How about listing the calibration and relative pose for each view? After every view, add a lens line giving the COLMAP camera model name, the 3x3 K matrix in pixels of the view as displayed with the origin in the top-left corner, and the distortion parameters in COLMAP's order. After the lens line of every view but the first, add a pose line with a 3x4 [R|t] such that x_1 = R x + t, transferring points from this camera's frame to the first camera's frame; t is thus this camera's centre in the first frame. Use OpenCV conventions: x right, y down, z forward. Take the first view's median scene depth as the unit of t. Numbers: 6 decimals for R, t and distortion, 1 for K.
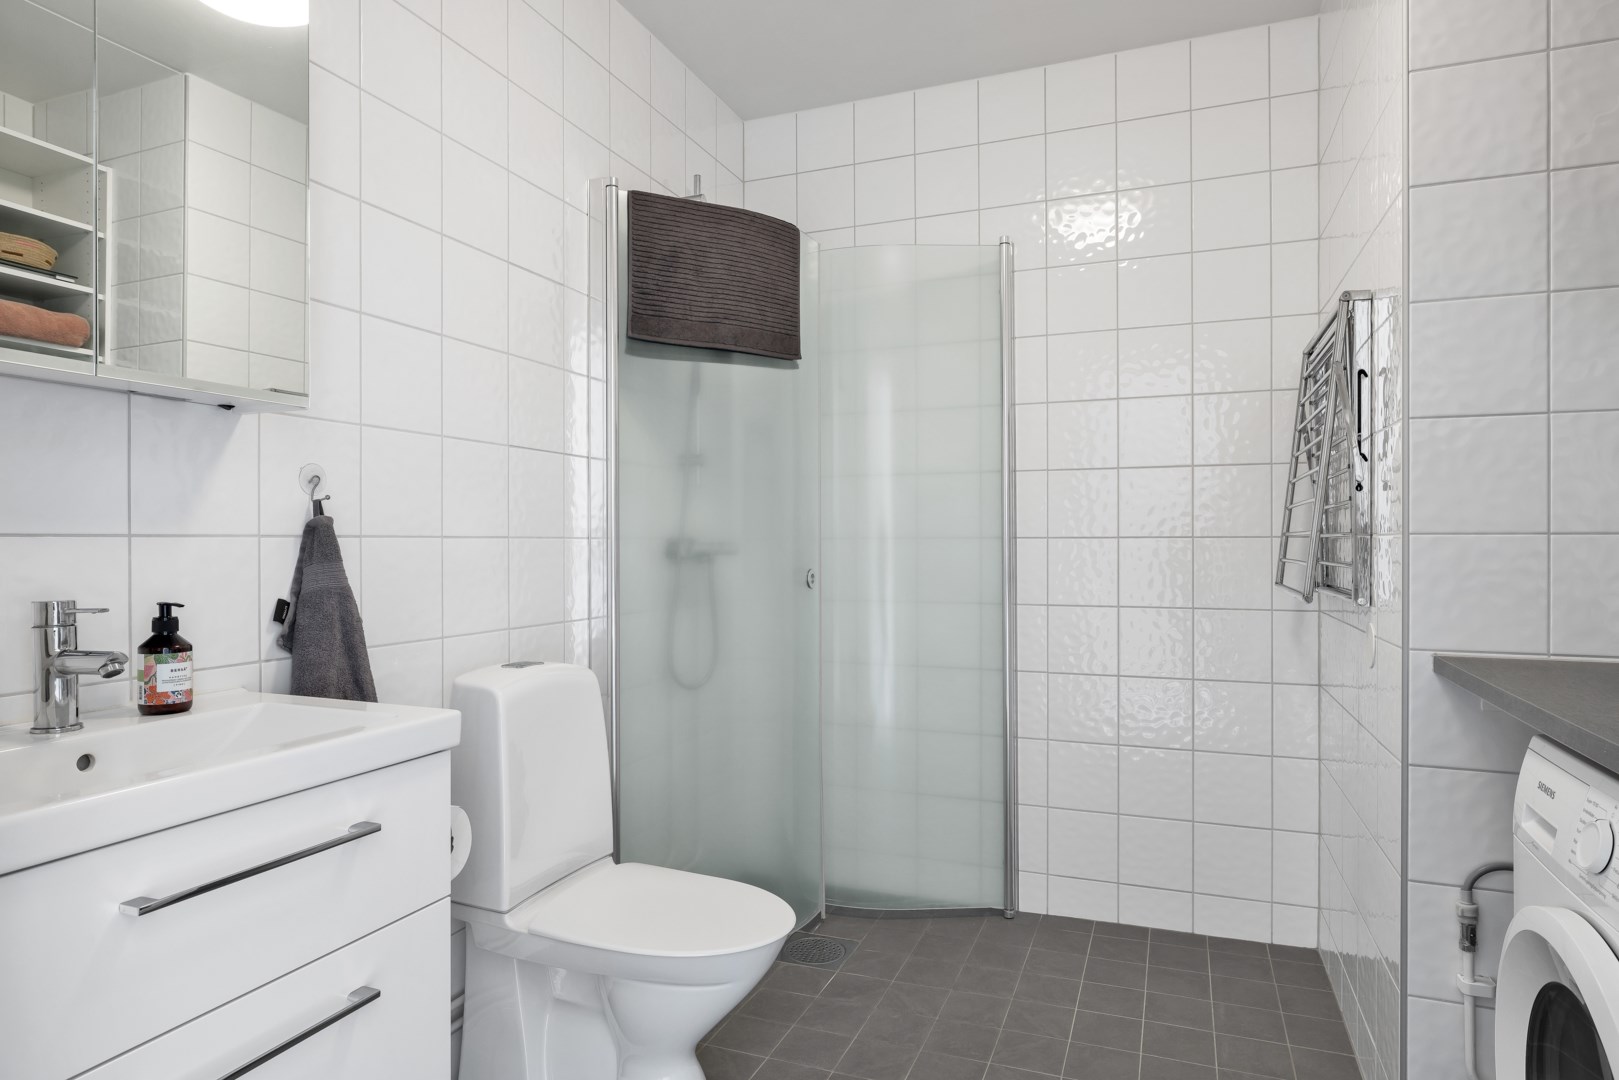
lens RADIAL K [[942.4, 0, 809.5], [0, 942.4, 540.0], [0, 0, 1]] dist [0.001609, 0.001839]
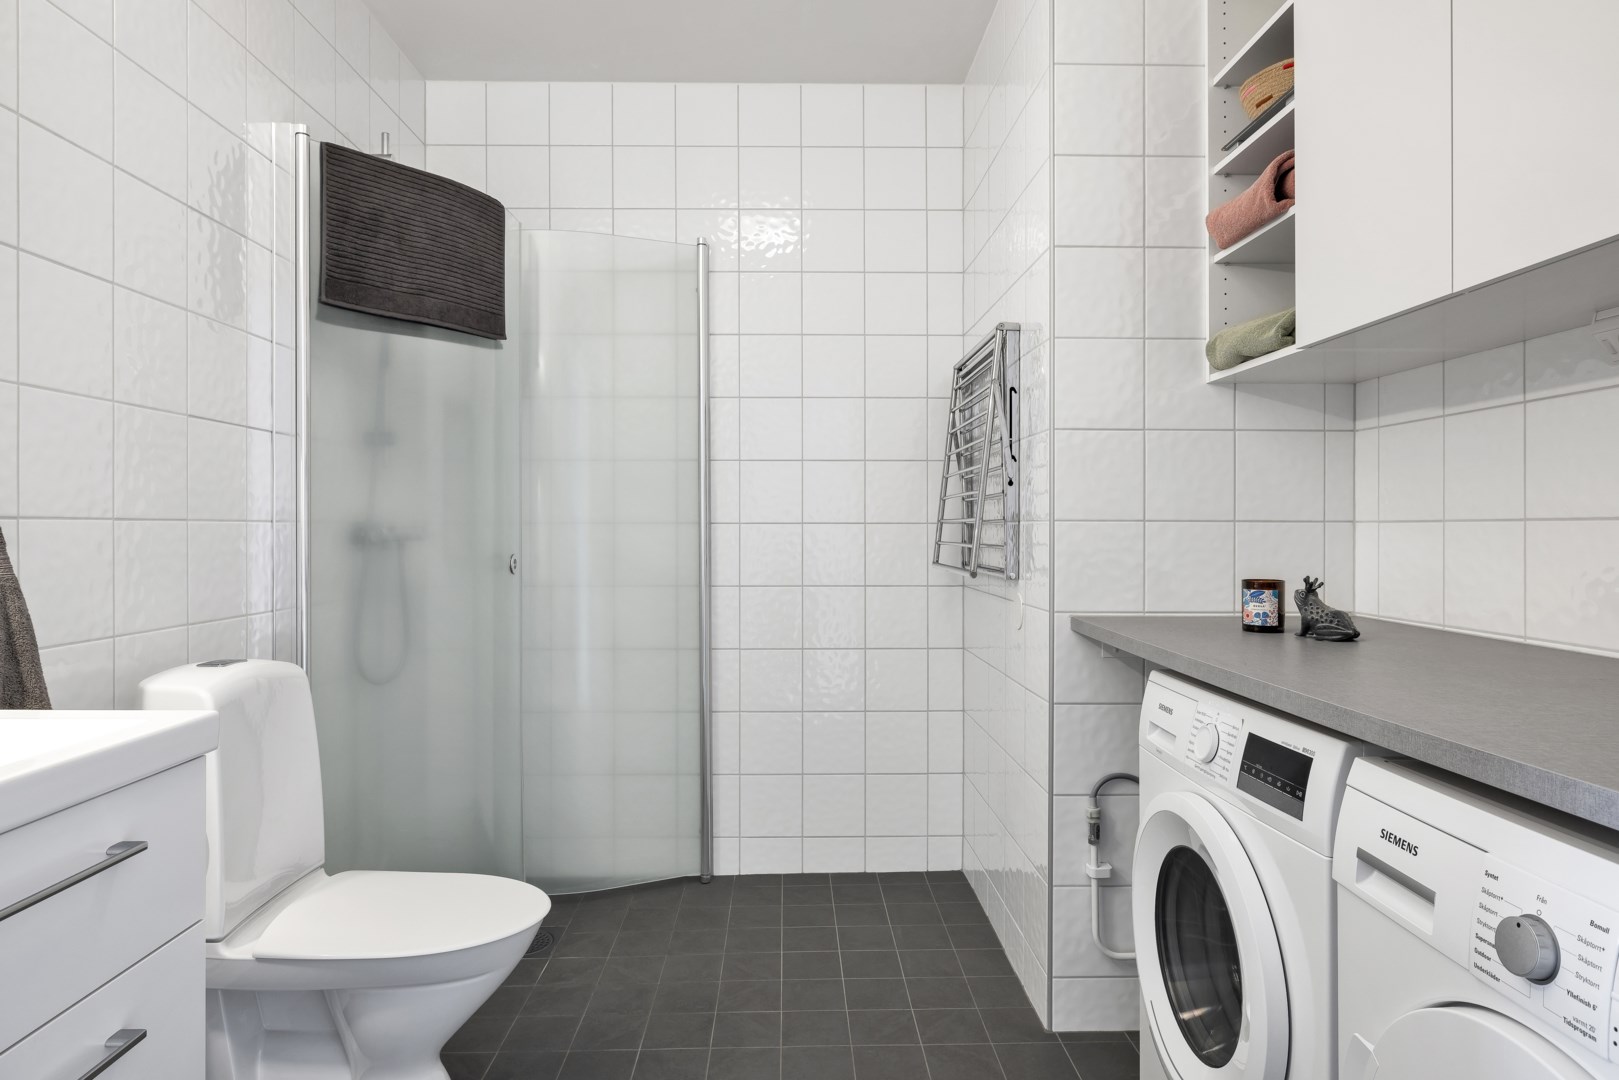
lens RADIAL K [[949.2, 0, 808.1], [0, 949.2, 523.7], [0, 0, 1]] dist [0.001429, 0.001981]
pose [[0.922646, 0.003676, 0.385631, -0.105813], [-0.002528, 0.999991, -0.003483, 0.001861], [-0.385640, 0.002239, 0.922646, -0.030243]]
